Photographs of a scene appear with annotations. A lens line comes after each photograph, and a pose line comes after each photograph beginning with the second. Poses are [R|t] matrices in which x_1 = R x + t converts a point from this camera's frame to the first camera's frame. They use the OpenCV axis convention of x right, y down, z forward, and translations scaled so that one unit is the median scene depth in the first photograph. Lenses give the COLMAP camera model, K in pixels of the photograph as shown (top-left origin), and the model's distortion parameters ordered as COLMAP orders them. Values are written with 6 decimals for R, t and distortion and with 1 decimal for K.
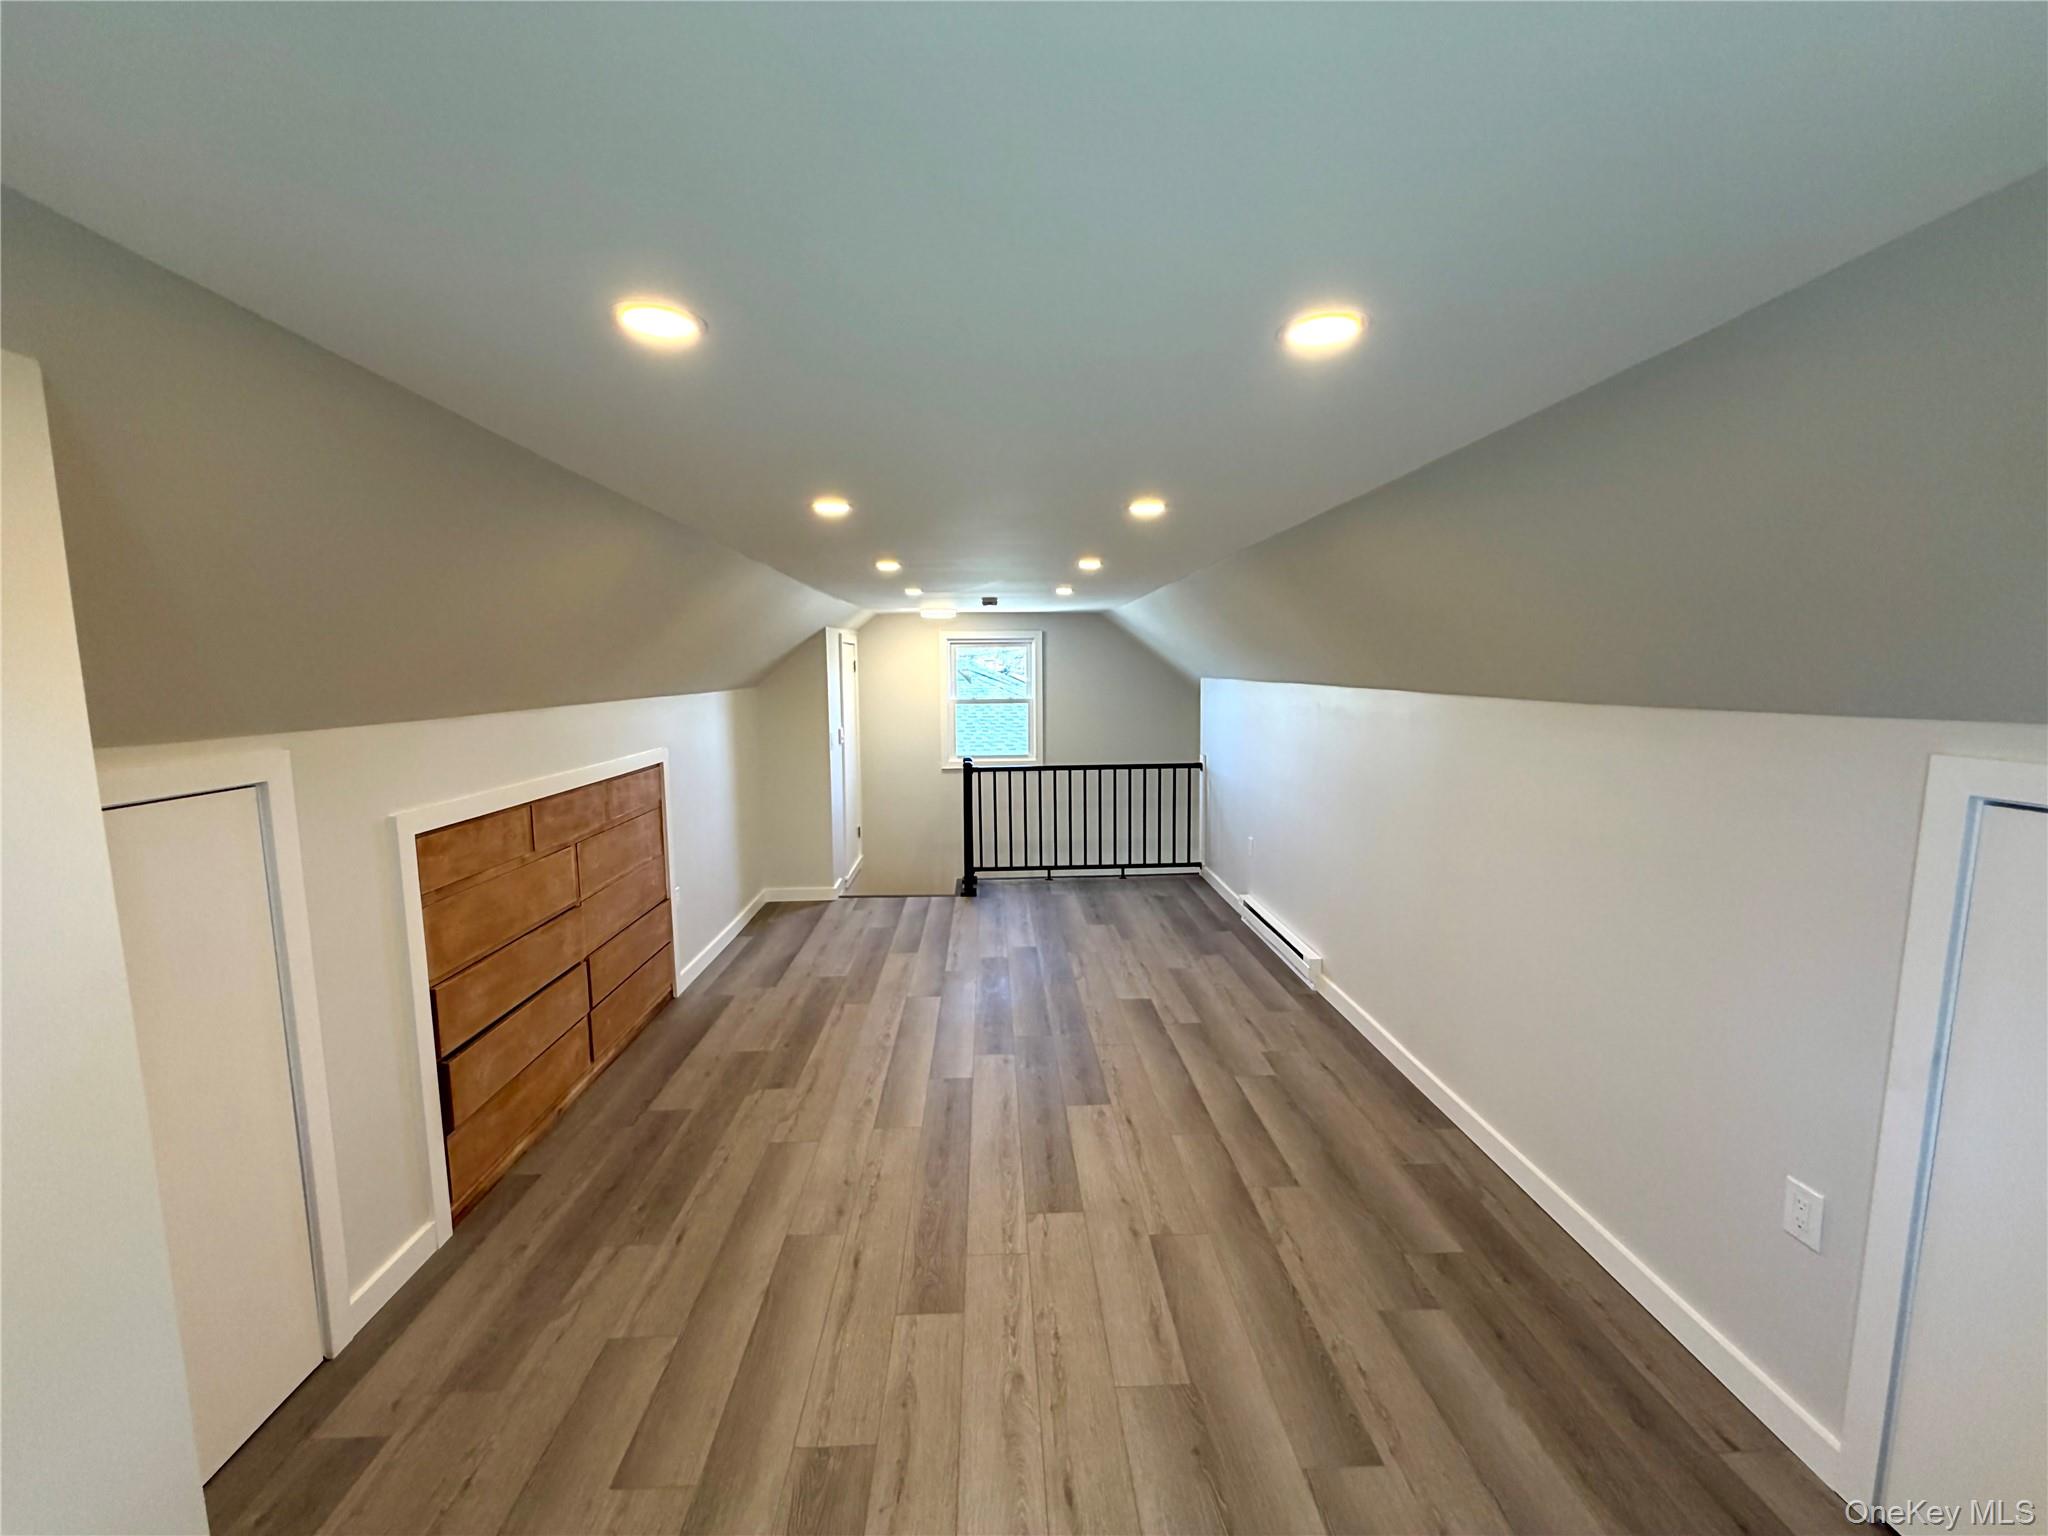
lens RADIAL K [[816.1, 0, 1018.0], [0, 816.1, 764.9], [0, 0, 1]] dist [-0.001121, 0.000464]
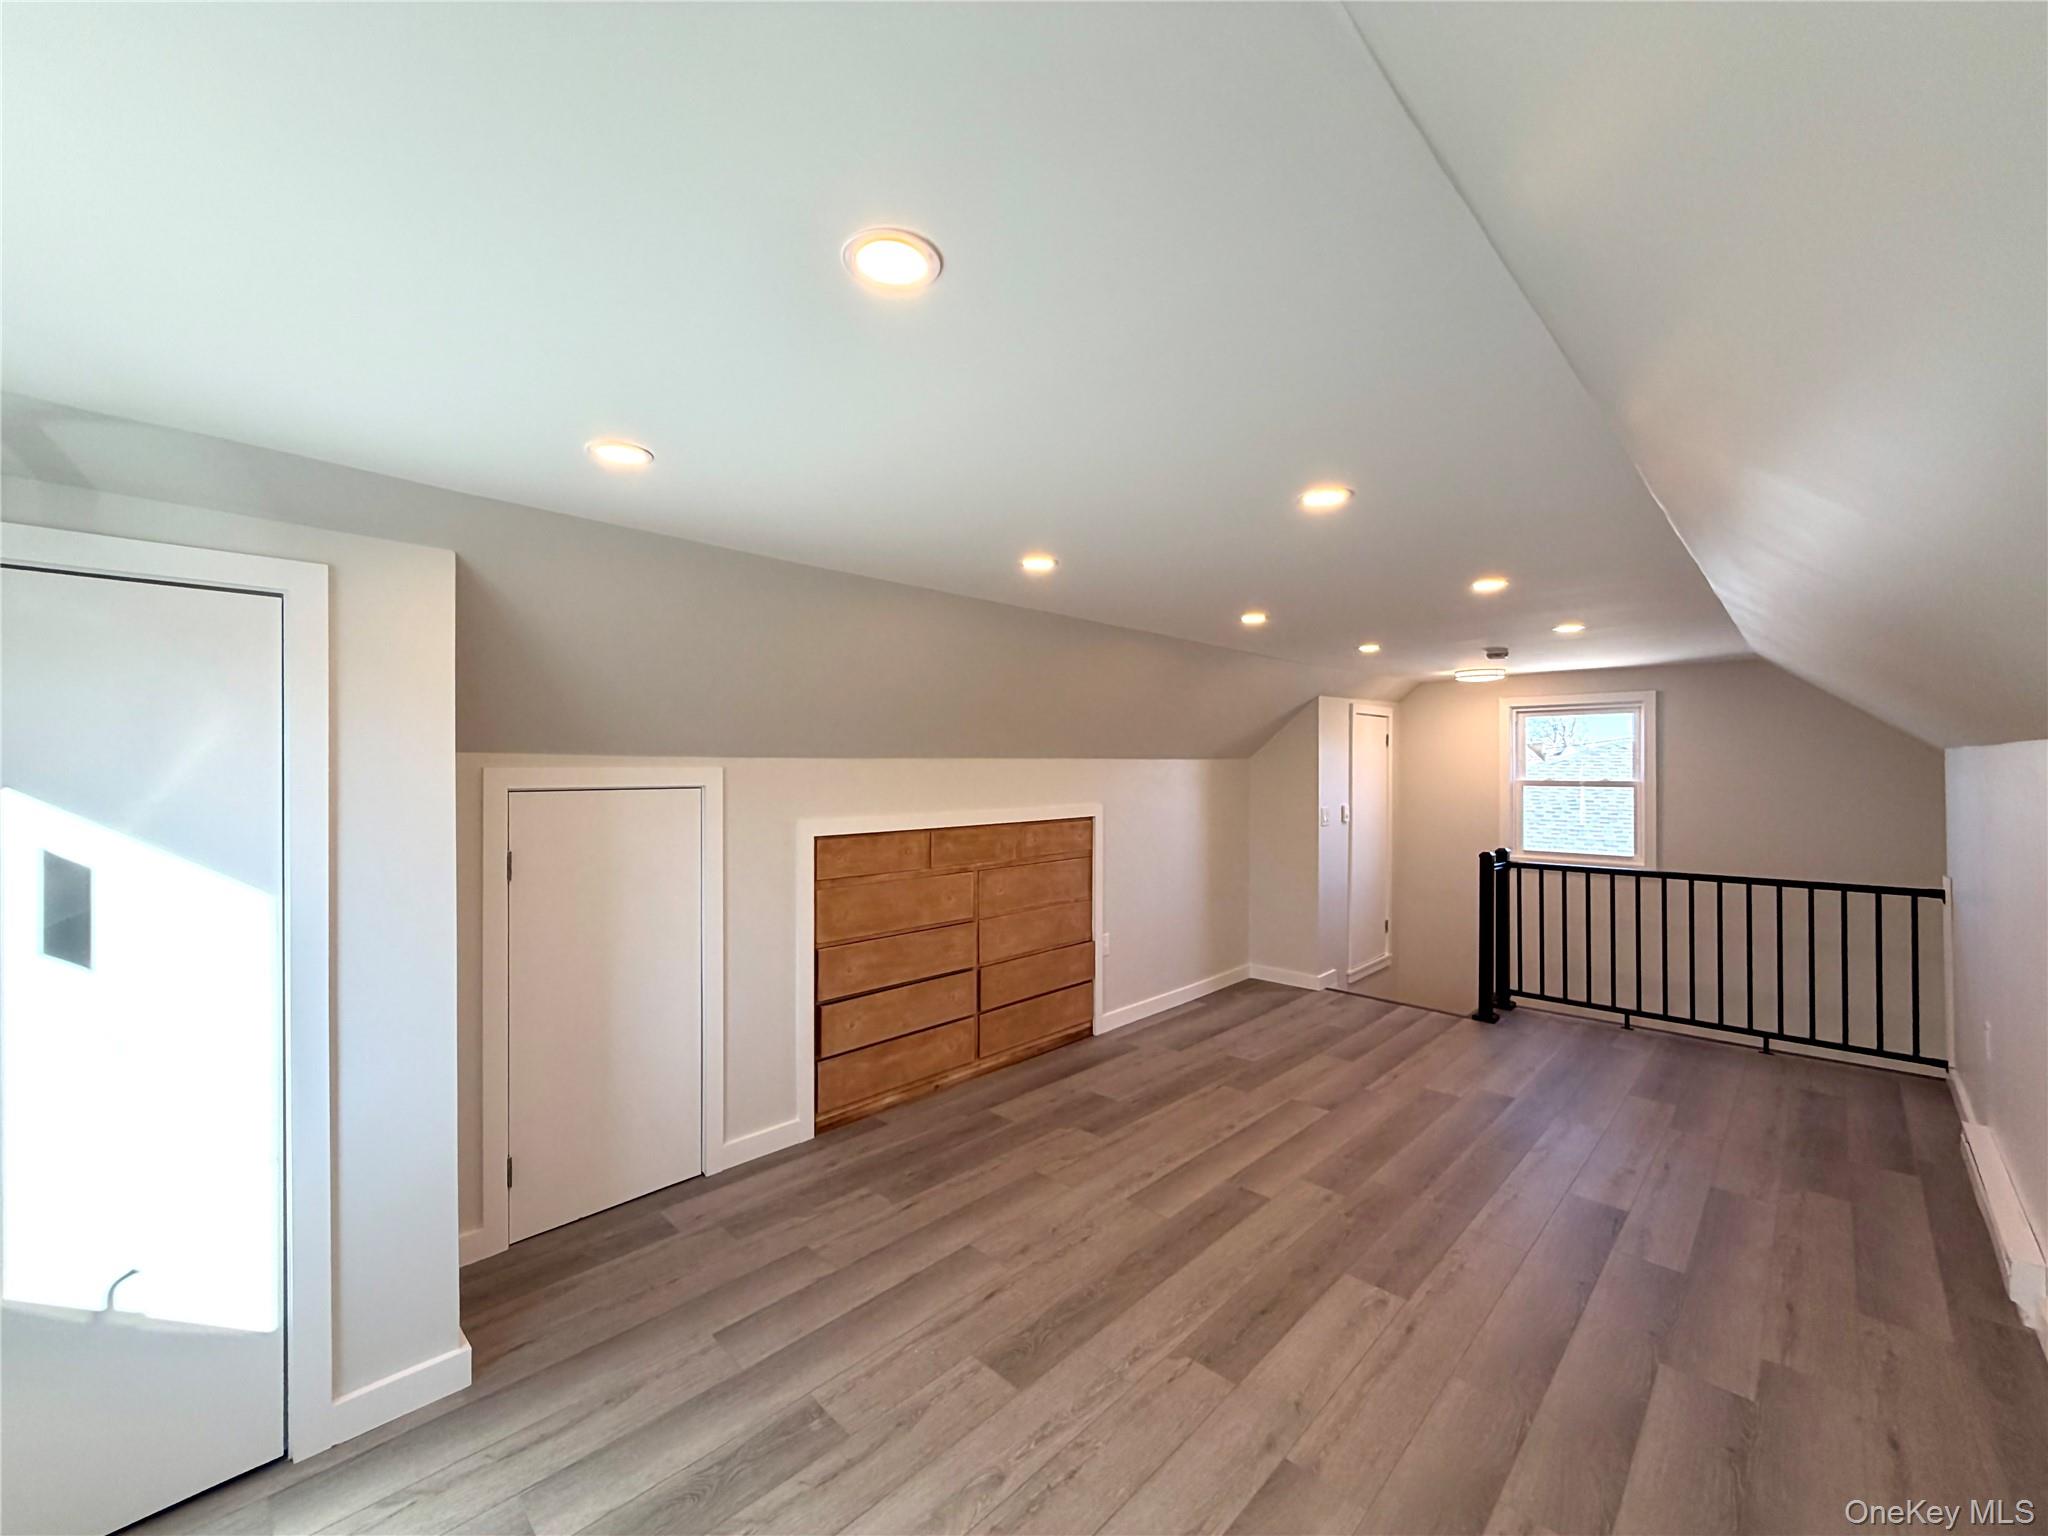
lens RADIAL K [[816.1, 0, 1020.9], [0, 816.1, 767.3], [0, 0, 1]] dist [-0.001121, 0.000464]
pose [[0.686097, 0.007352, -0.727473, 0.393812], [-0.089533, 0.993201, -0.074403, 0.026963], [0.721980, 0.116180, 0.682090, 0.192358]]
